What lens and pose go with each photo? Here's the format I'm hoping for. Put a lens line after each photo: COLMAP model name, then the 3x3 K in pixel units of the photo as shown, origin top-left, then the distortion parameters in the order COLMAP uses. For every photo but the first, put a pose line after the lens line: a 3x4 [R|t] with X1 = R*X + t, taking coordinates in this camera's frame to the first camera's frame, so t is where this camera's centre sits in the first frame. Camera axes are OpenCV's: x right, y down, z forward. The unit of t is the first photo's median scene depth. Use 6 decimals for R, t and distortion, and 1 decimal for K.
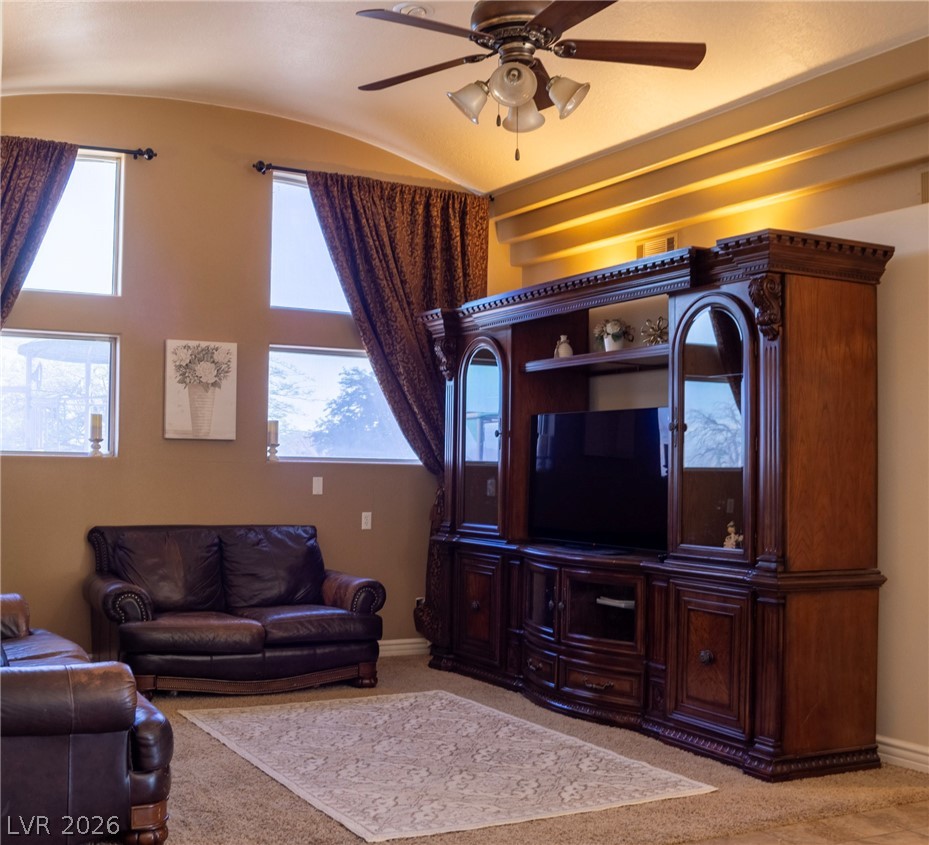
lens RADIAL K [[1138.6, 0, 299.8], [0, 1138.6, 424.1], [0, 0, 1]] dist [-0.123135, 0.087744]
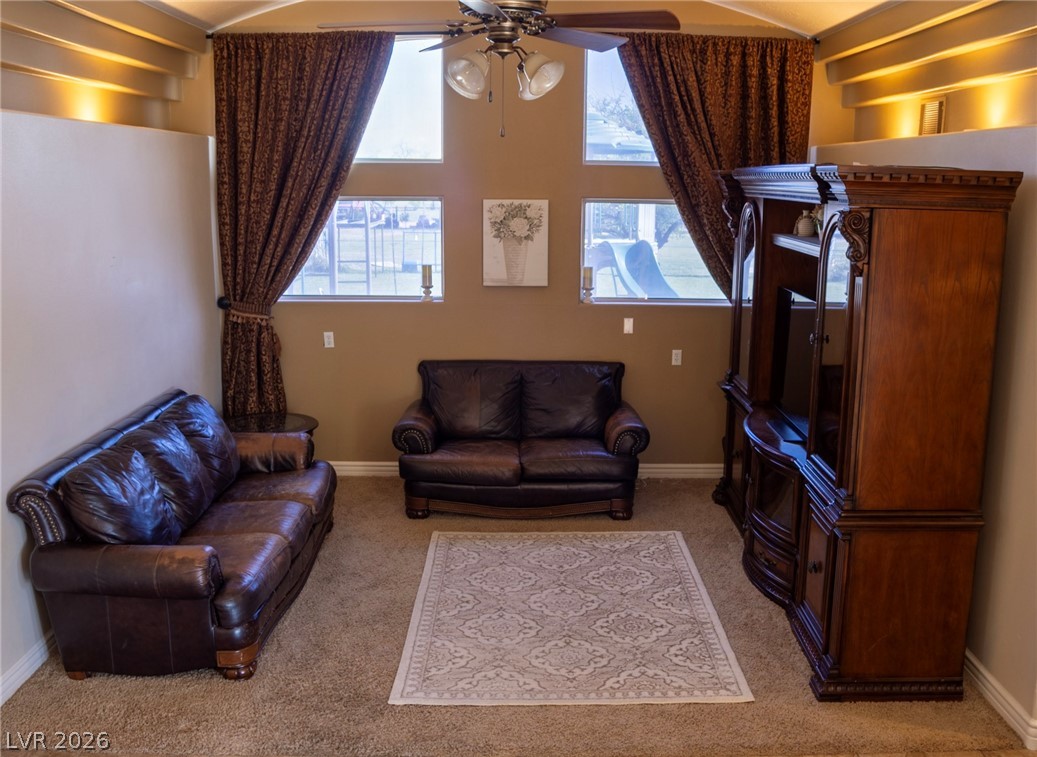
lens RADIAL K [[1030.8, 0, 546.8], [0, 1030.8, 365.7], [0, 0, 1]] dist [-0.124880, 0.098977]
pose [[0.926805, 0.062110, -0.370372, 0.329879], [0.017713, 0.977902, 0.208314, -0.123275], [0.375126, -0.199626, 0.905224, 0.057932]]
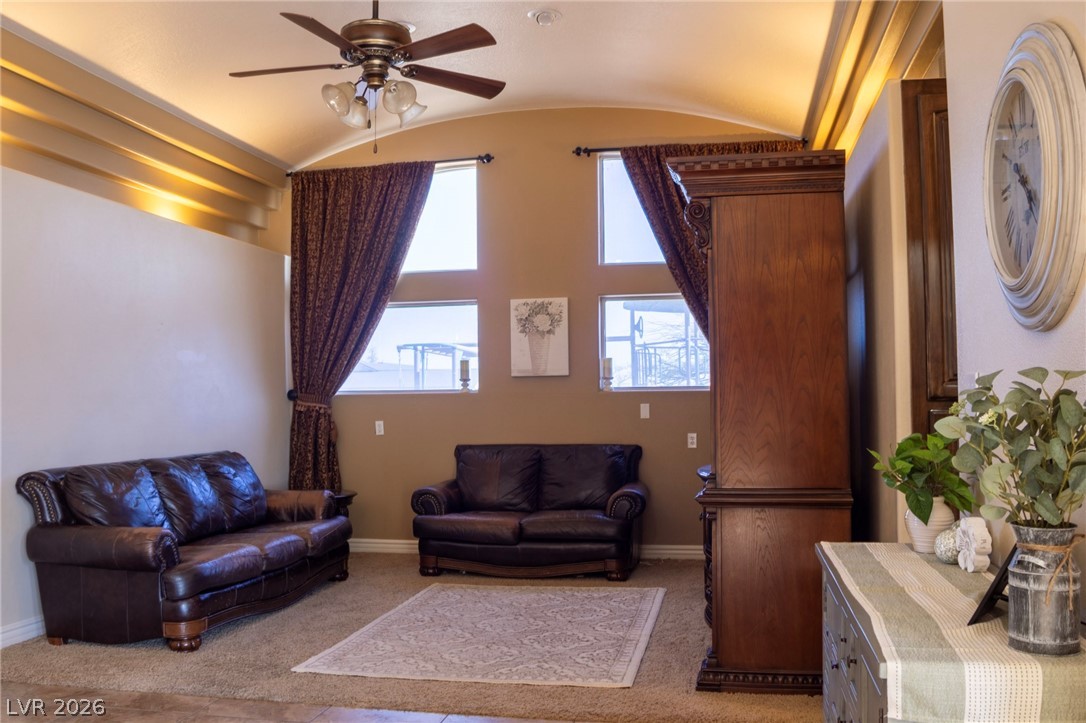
lens RADIAL K [[970.3, 0, 543.0], [0, 970.3, 361.5], [0, 0, 1]] dist [-0.132660, 0.114320]
pose [[0.822626, -0.047785, -0.566572, 0.523528], [0.046200, 0.998785, -0.017158, 0.015813], [0.566703, -0.012061, 0.823834, 0.116900]]
